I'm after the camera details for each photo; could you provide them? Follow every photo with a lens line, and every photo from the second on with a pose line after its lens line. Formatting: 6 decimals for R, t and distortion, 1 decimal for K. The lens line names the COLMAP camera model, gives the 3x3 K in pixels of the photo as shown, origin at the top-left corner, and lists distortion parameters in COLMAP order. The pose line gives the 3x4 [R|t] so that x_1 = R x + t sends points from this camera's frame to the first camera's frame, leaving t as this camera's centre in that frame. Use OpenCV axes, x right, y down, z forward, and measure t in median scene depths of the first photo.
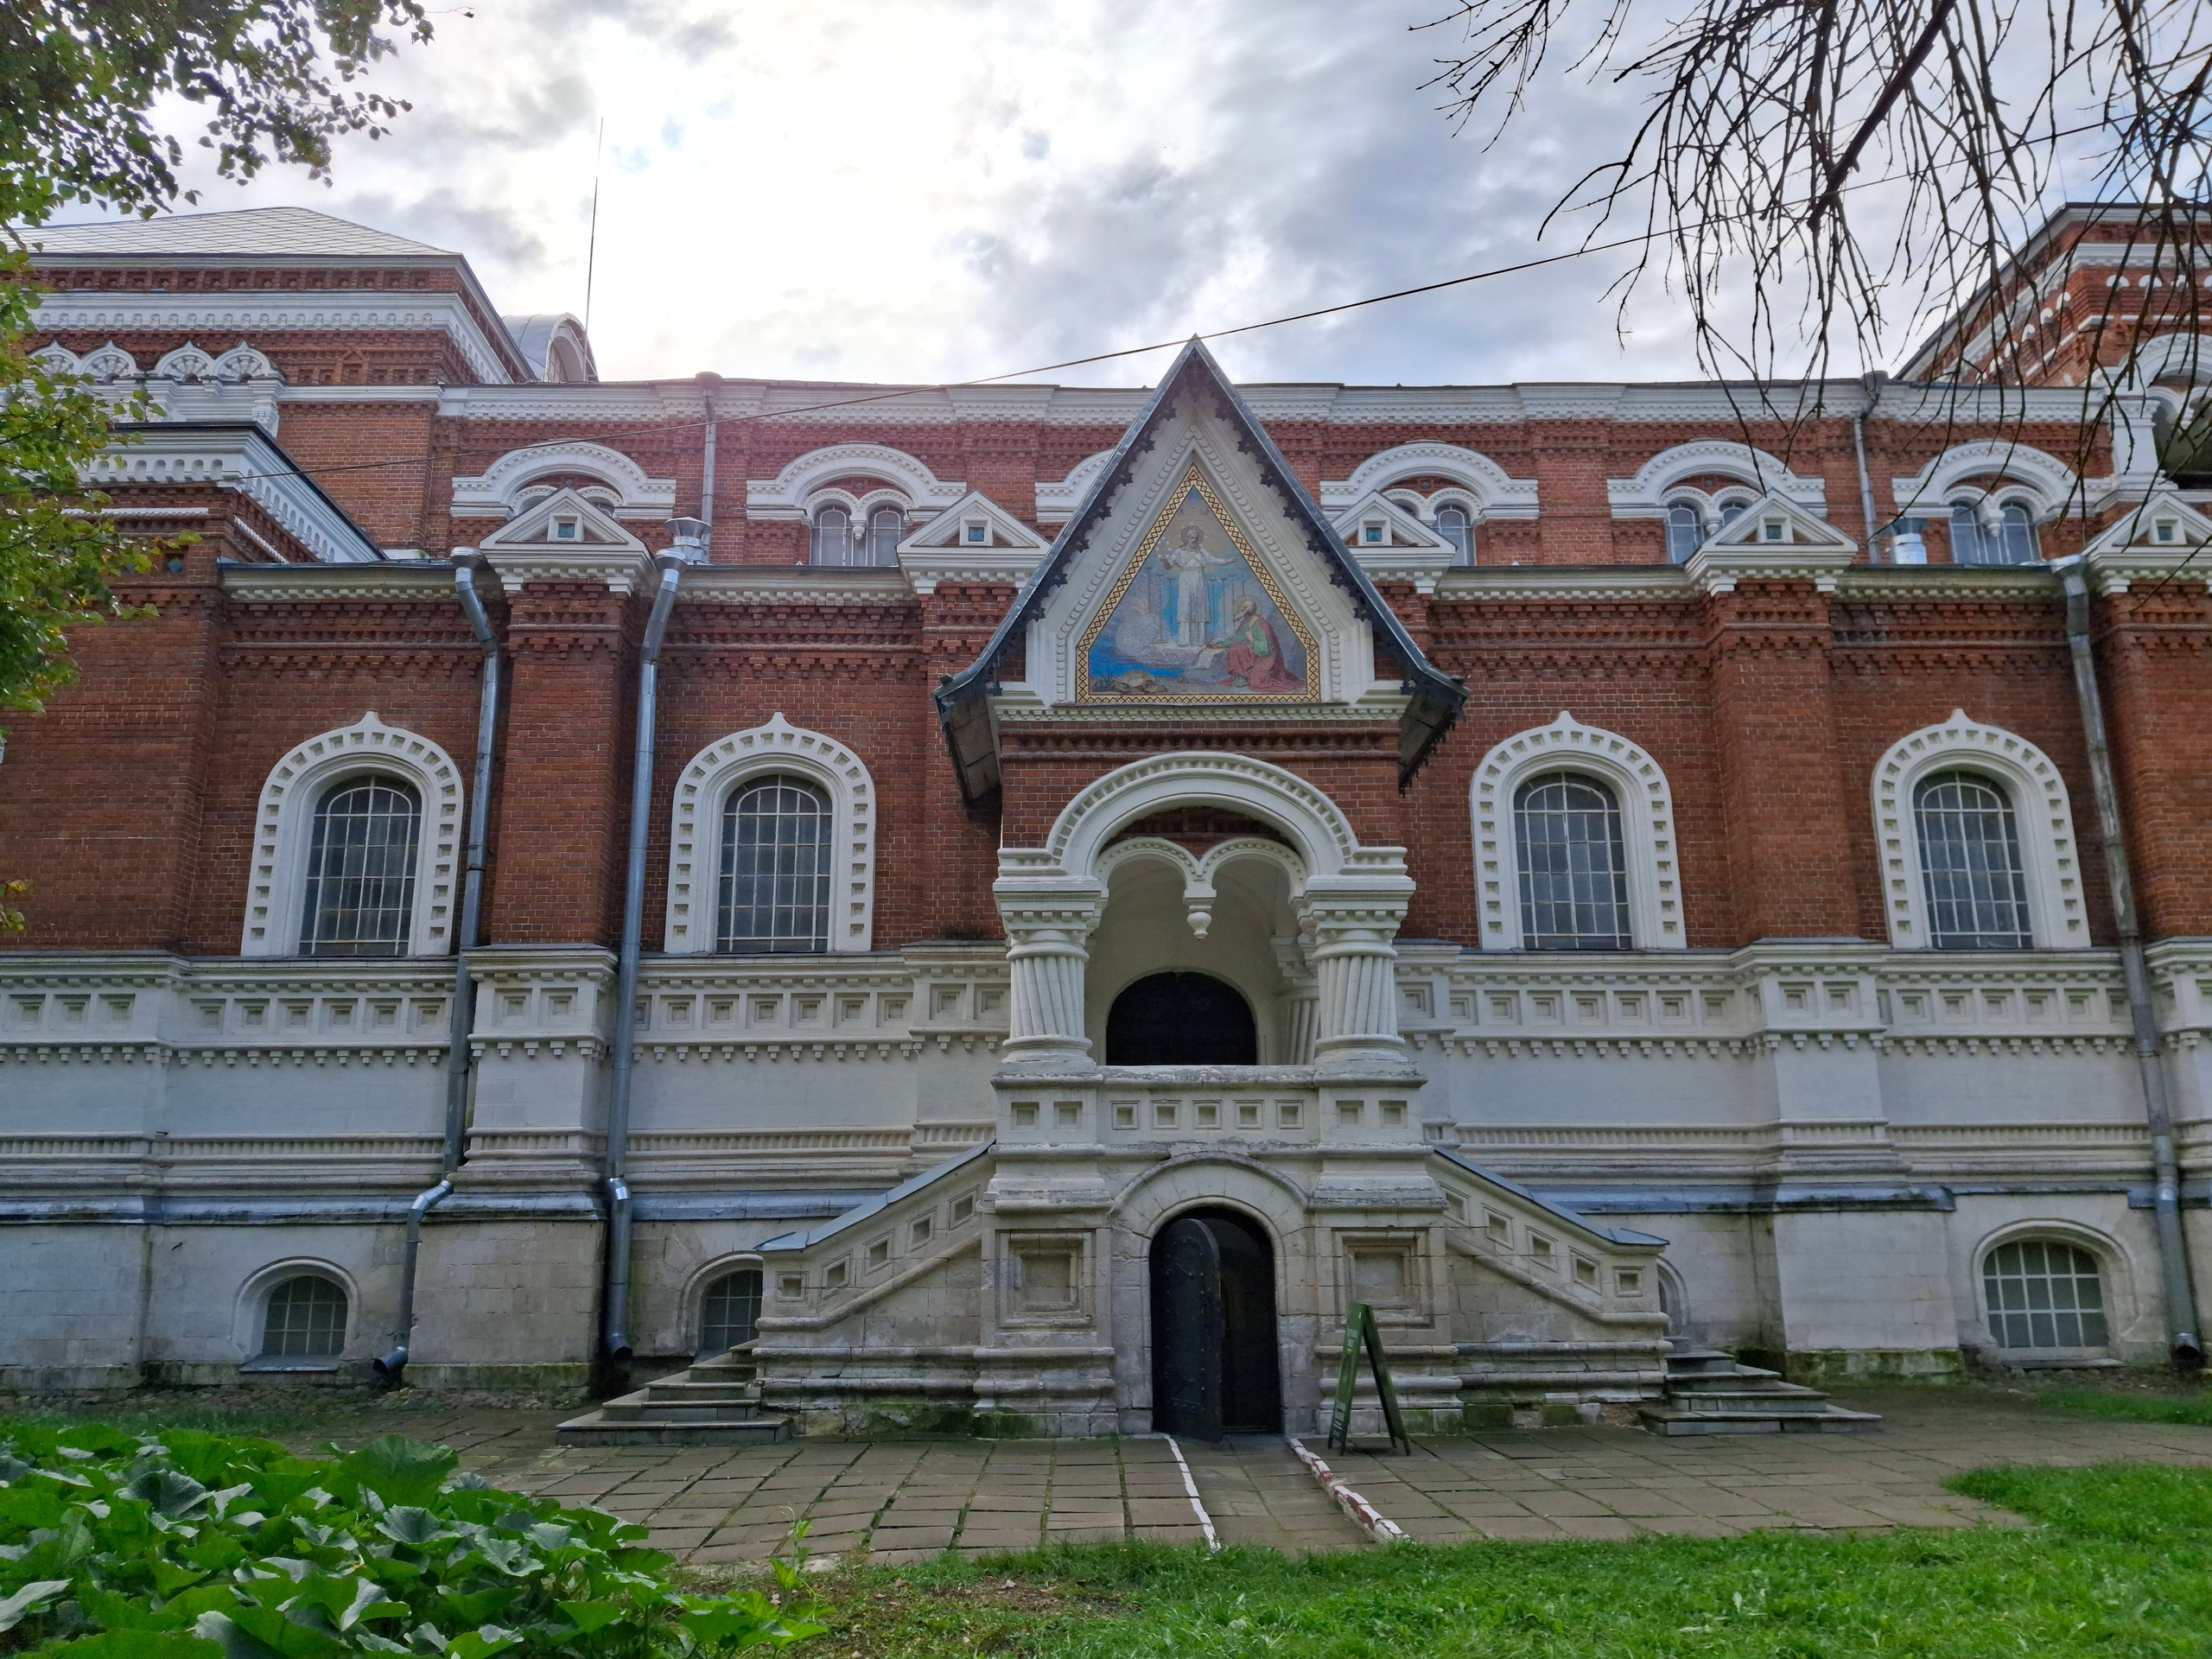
lens RADIAL K [[1641.2, 0, 1103.3], [0, 1641.2, 821.8], [0, 0, 1]] dist [0.034068, -0.047721]
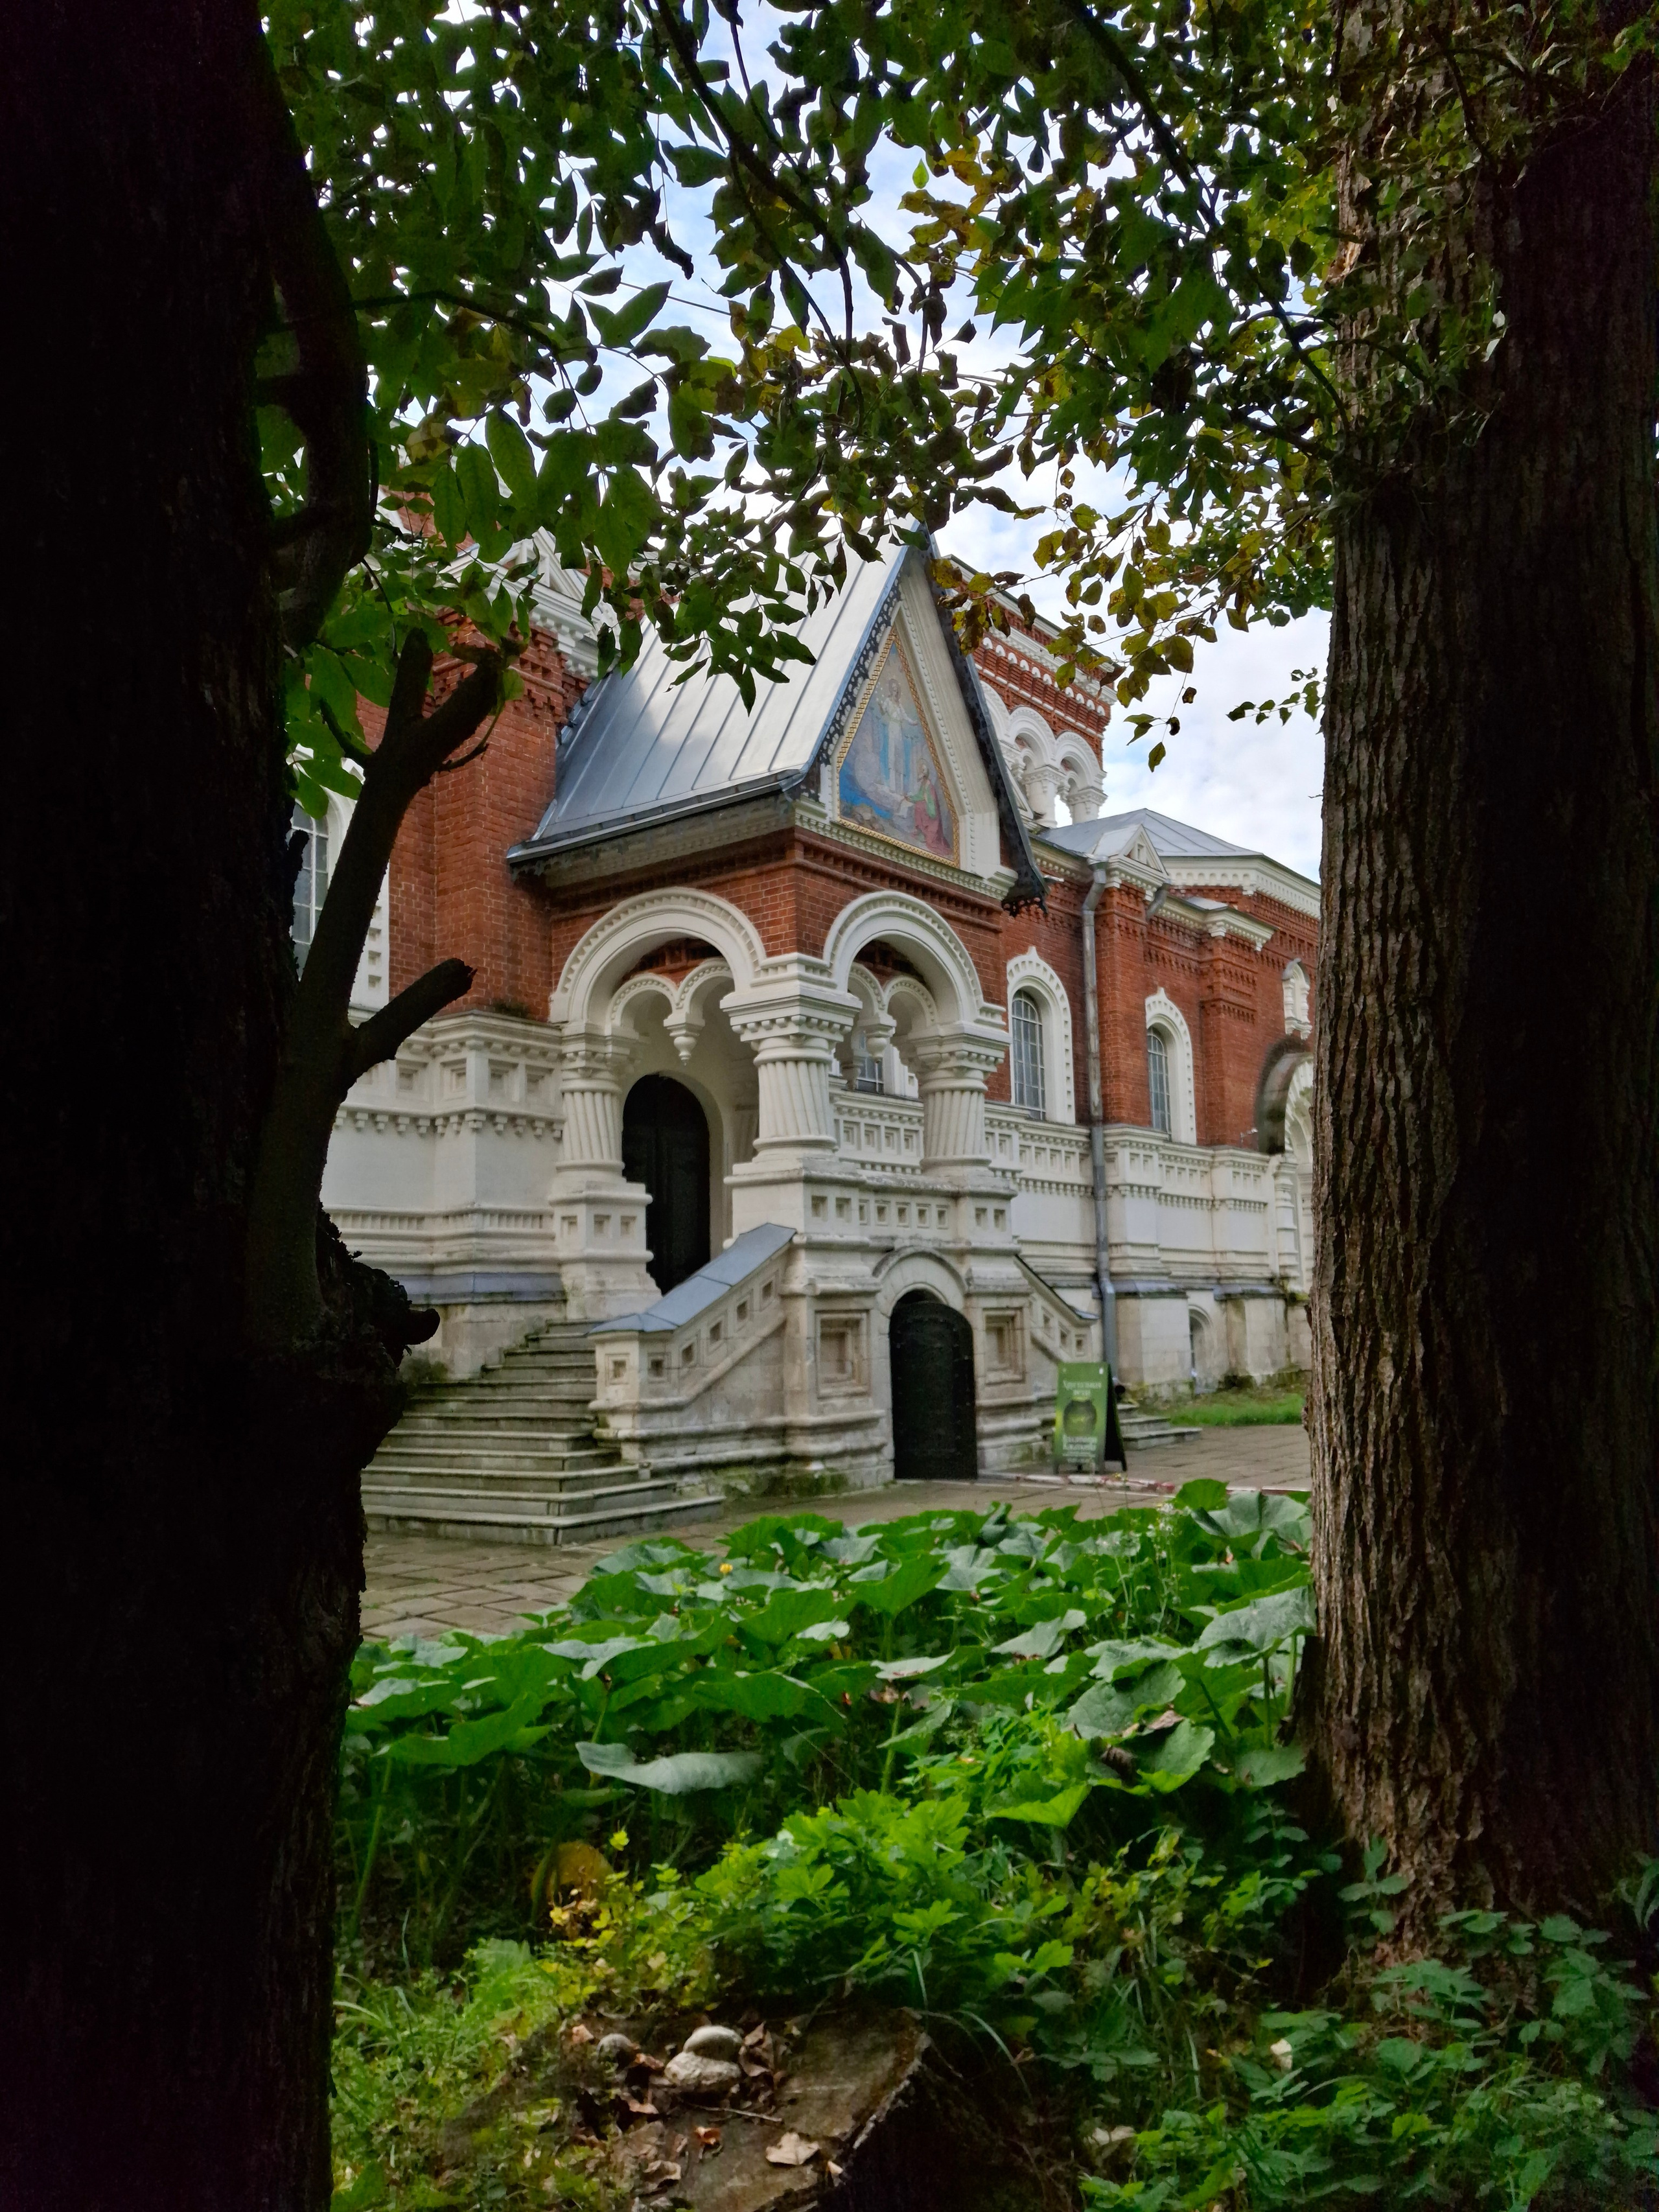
lens RADIAL K [[1641.1, 0, 866.9], [0, 1641.1, 1156.5], [0, 0, 1]] dist [0.034068, -0.047721]
pose [[0.608067, 0.071290, 0.790678, -0.704950], [-0.176579, 0.983156, 0.047153, 0.071640], [-0.773999, -0.168290, 0.610413, 0.260837]]
